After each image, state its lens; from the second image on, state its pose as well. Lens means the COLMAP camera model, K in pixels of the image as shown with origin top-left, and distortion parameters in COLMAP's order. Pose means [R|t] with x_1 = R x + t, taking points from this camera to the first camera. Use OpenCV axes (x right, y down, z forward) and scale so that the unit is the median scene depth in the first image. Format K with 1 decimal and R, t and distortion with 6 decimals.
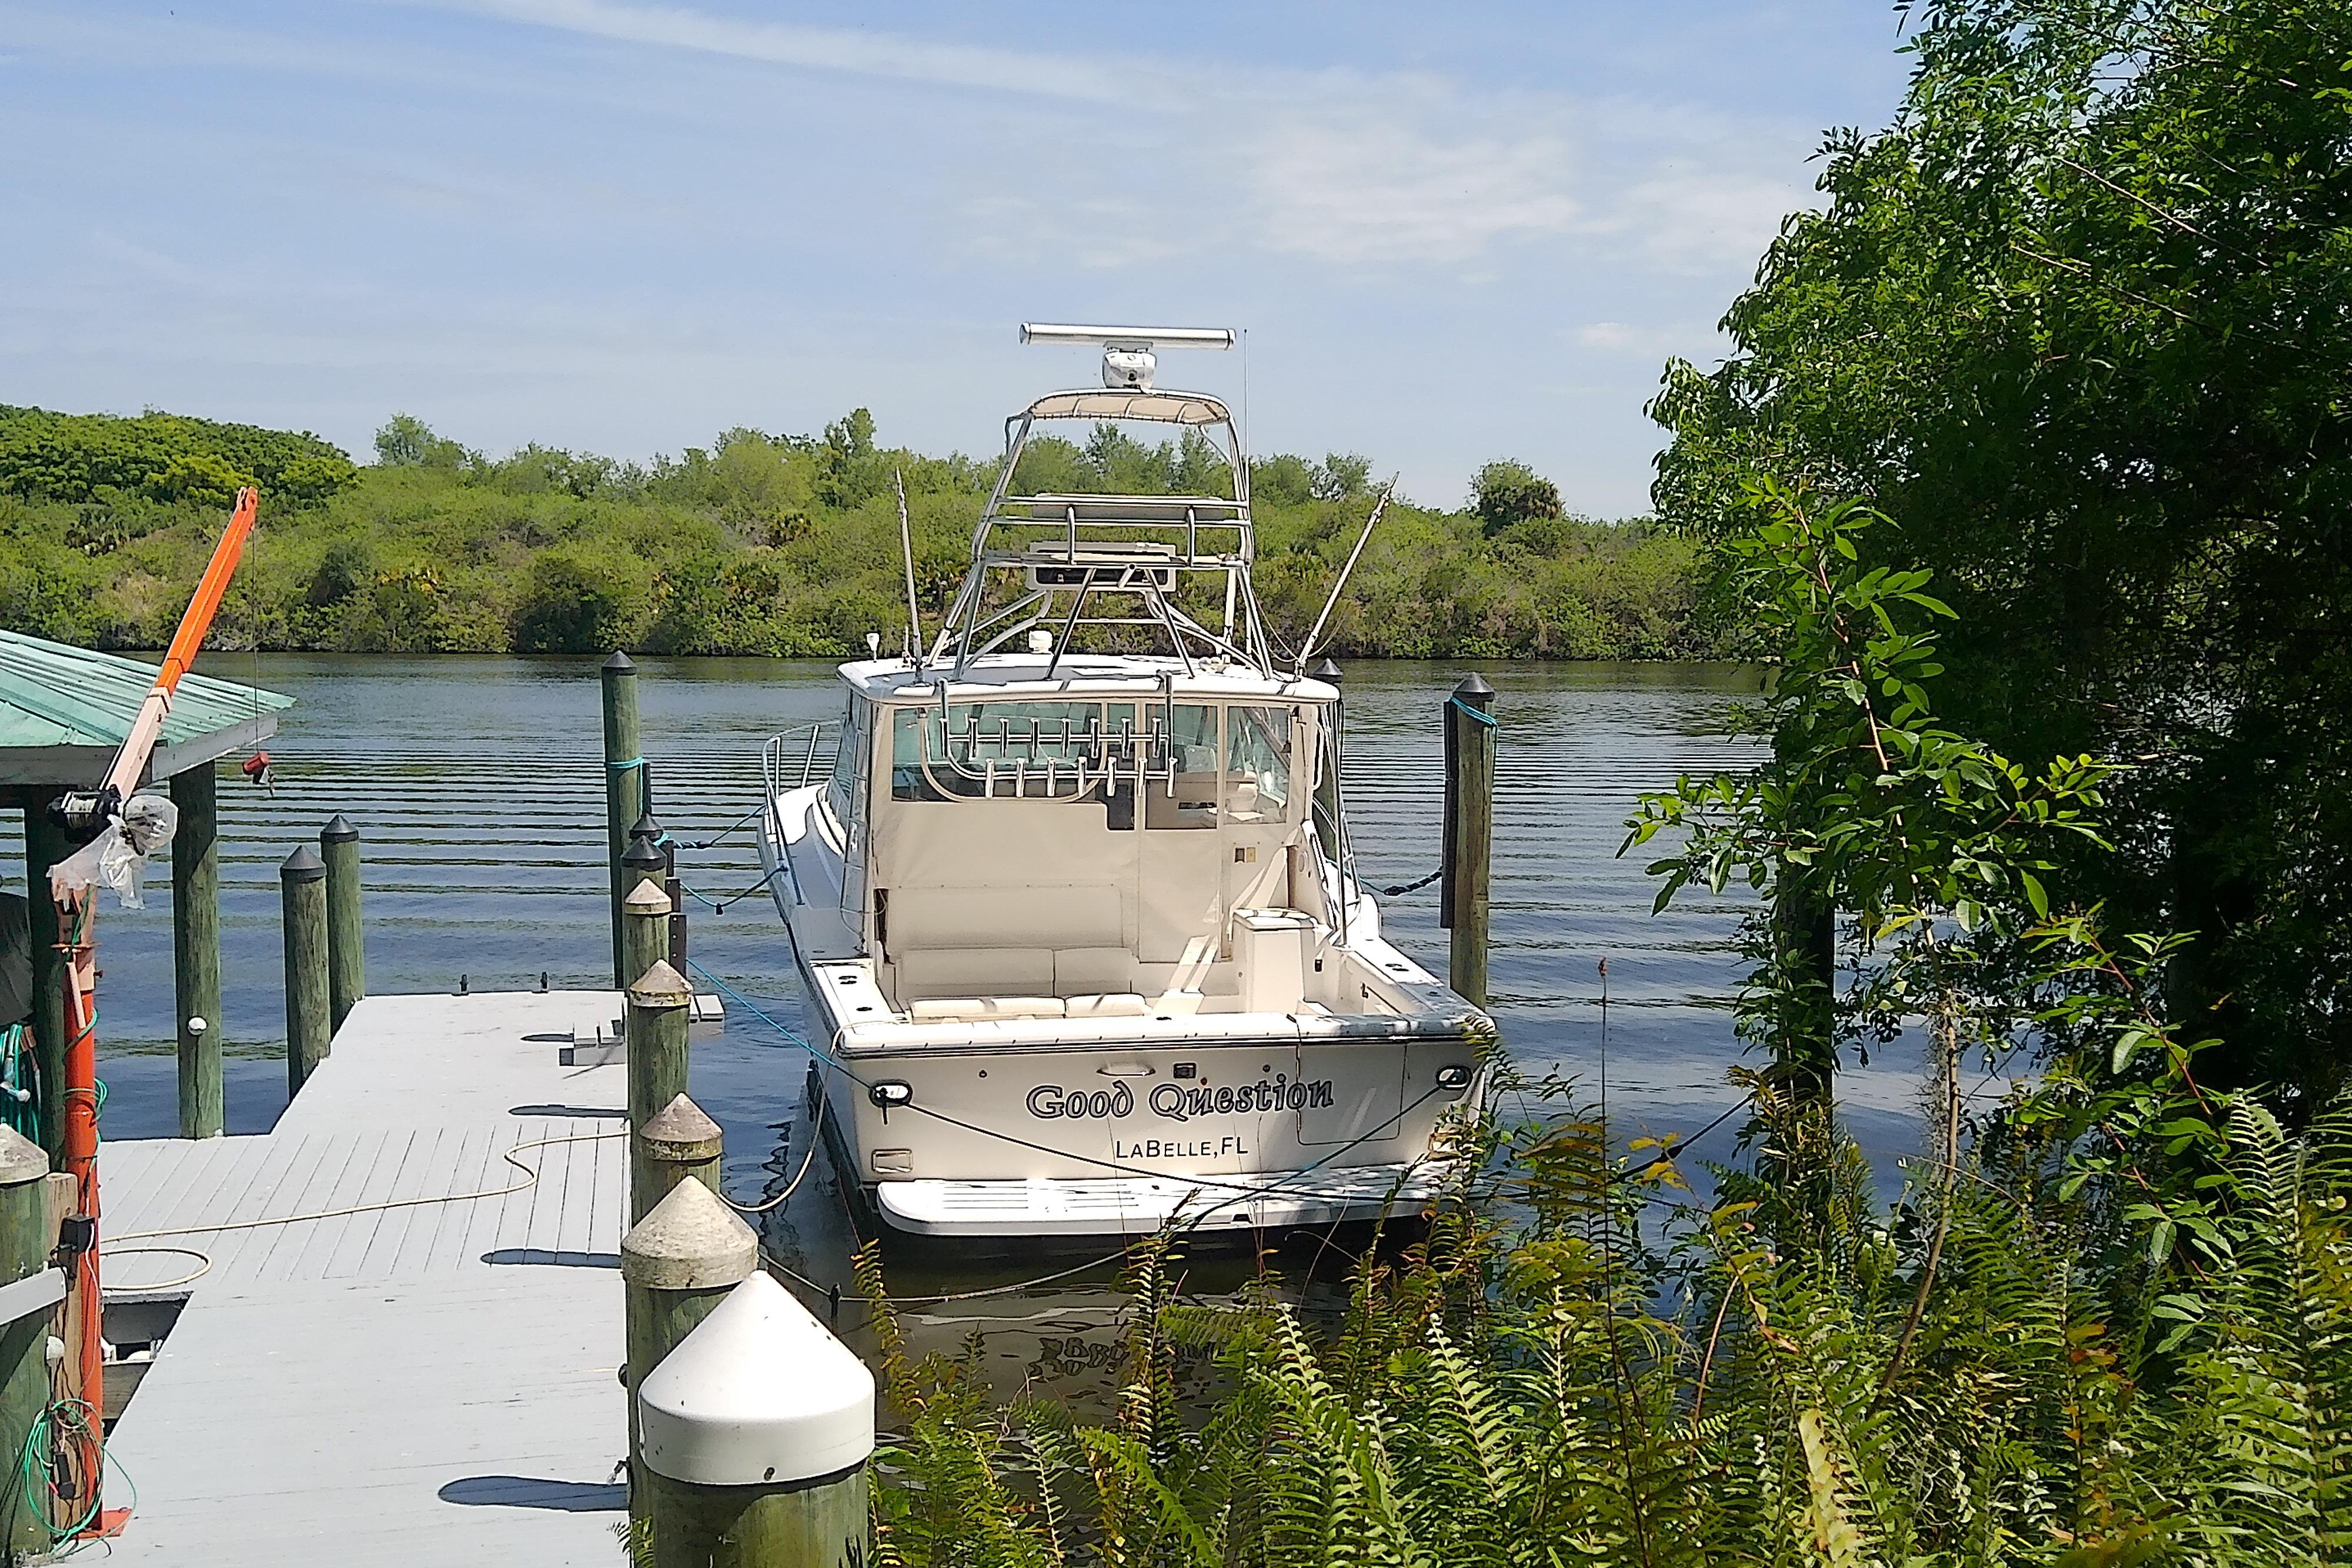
lens RADIAL K [[2624.5, 0, 1176.0], [0, 2624.5, 784.0], [0, 0, 1]] dist [0.168797, 0.001930]
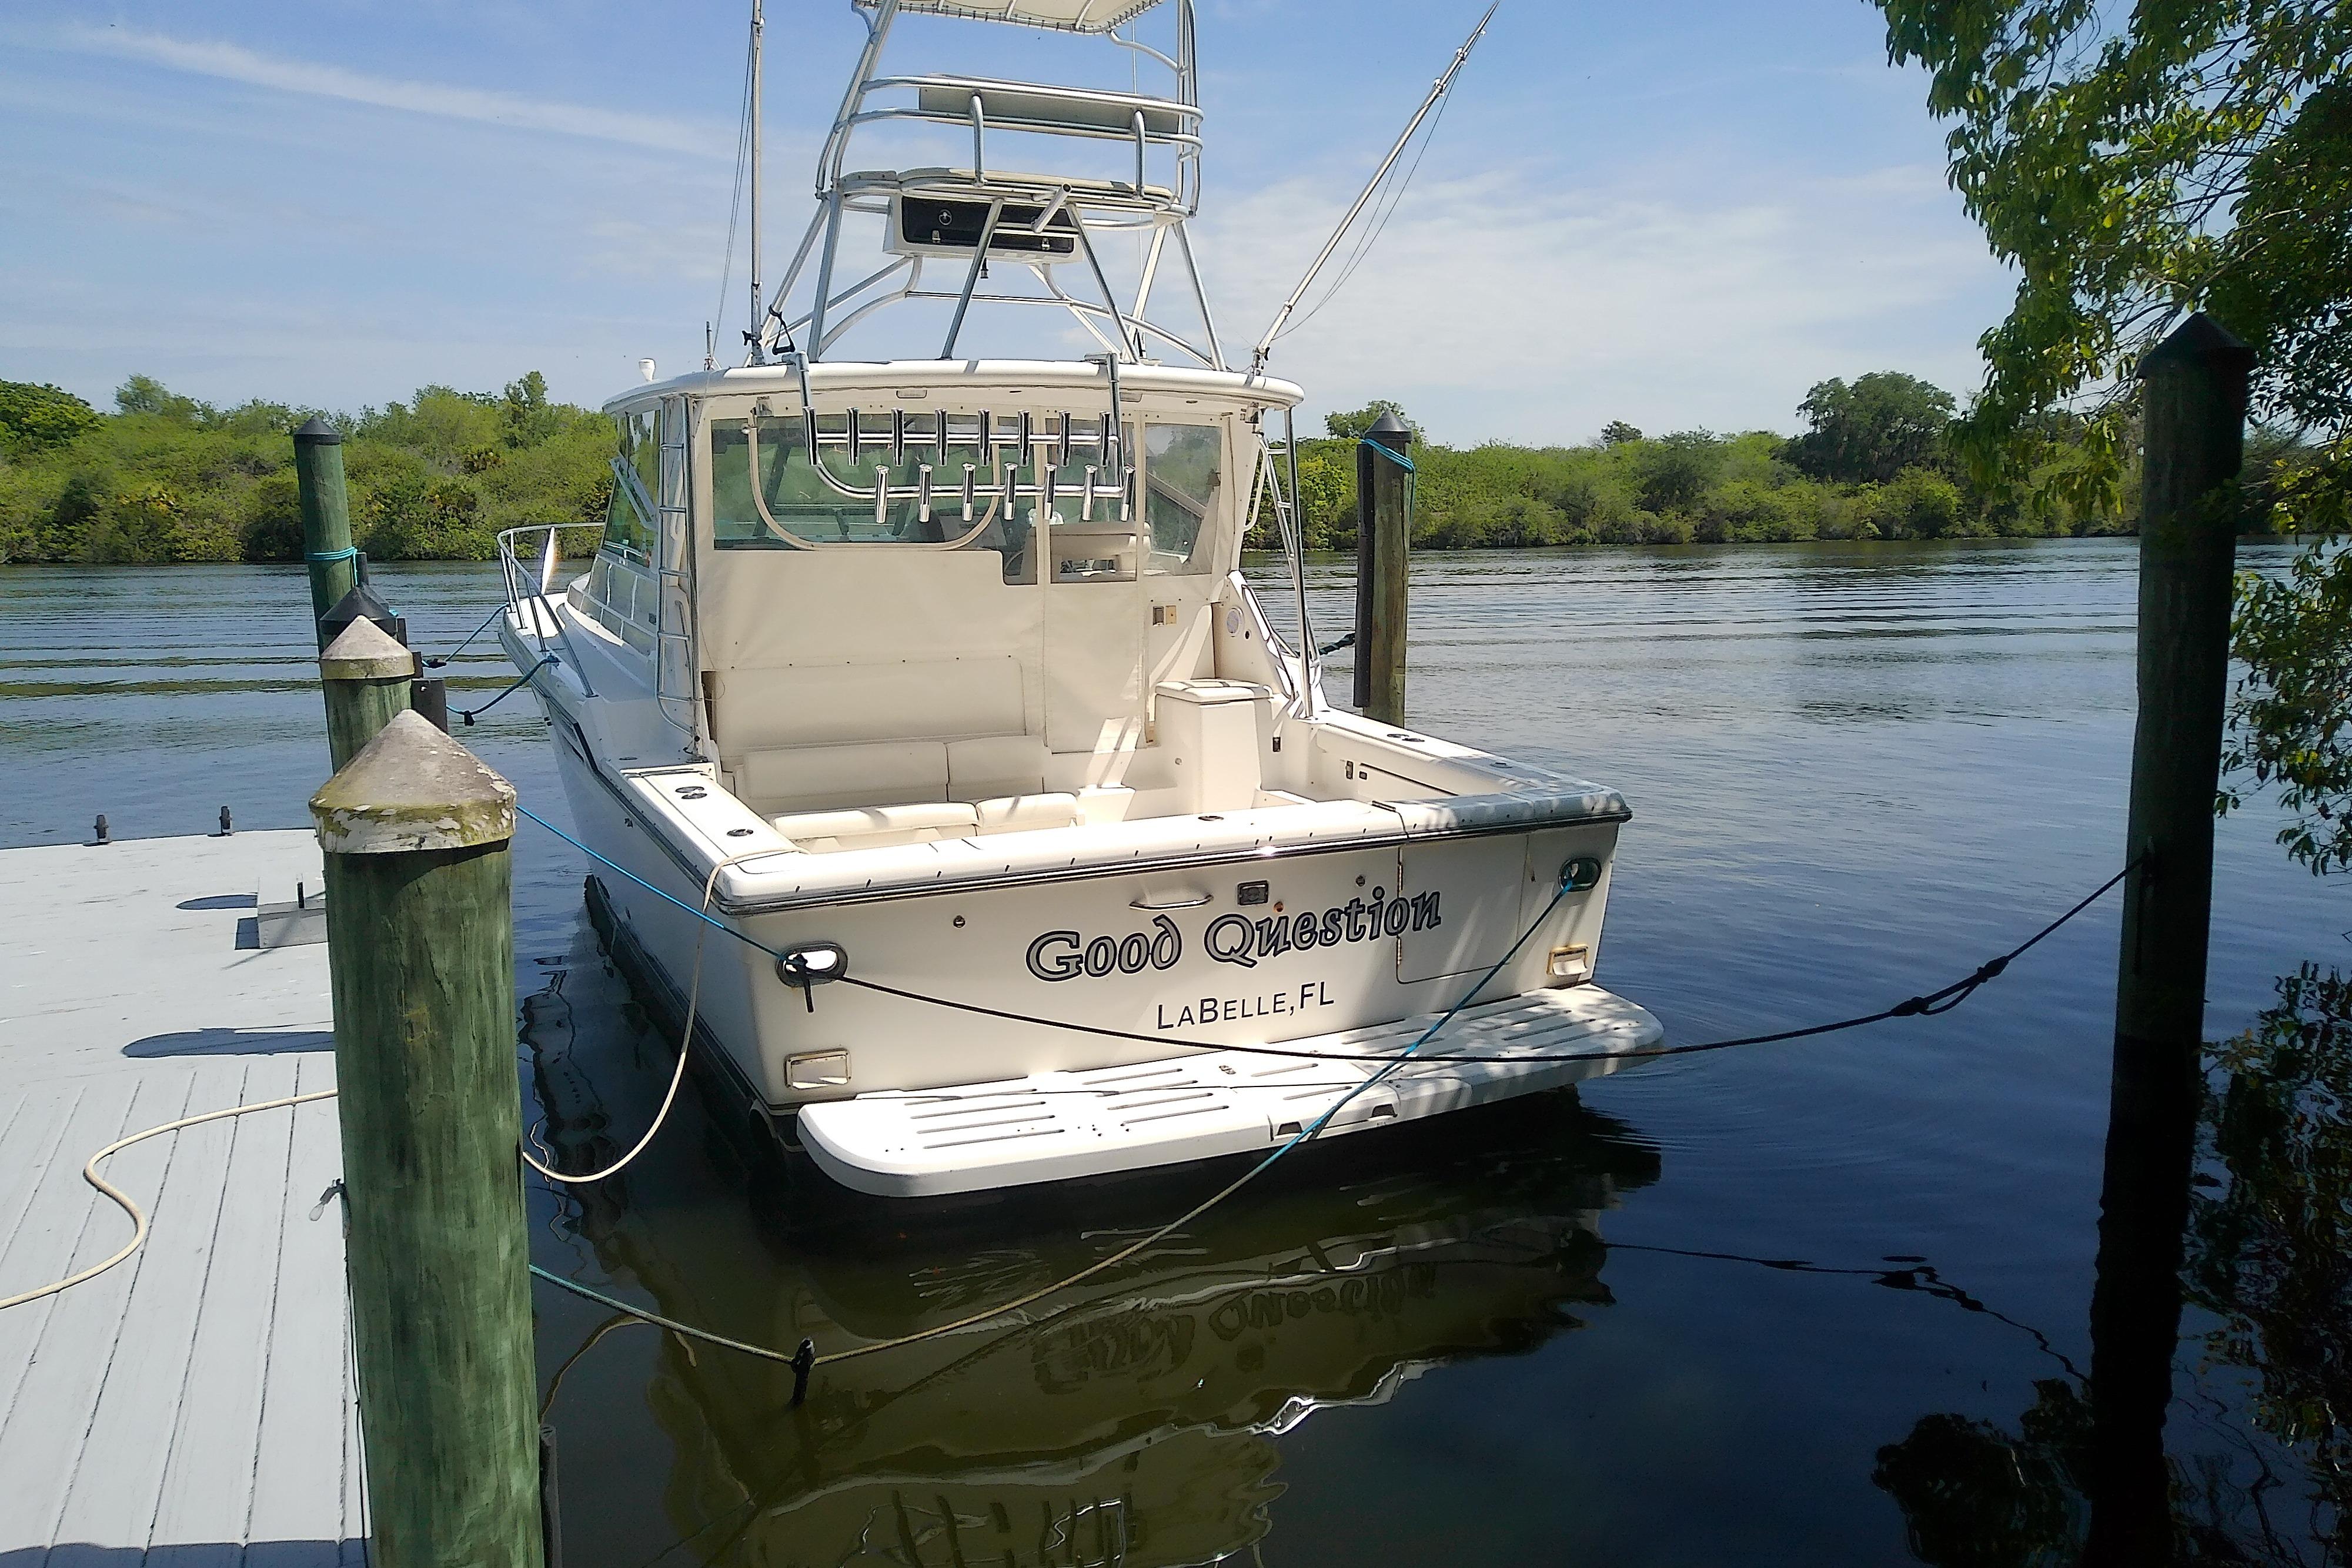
lens RADIAL K [[1651.6, 0, 1176.0], [0, 1651.6, 784.0], [0, 0, 1]] dist [0.030601, -0.037500]
pose [[0.968066, -0.055185, 0.244548, -0.101681], [0.038458, 0.996615, 0.072655, 0.043732], [-0.247730, -0.060930, 0.966911, 0.522744]]
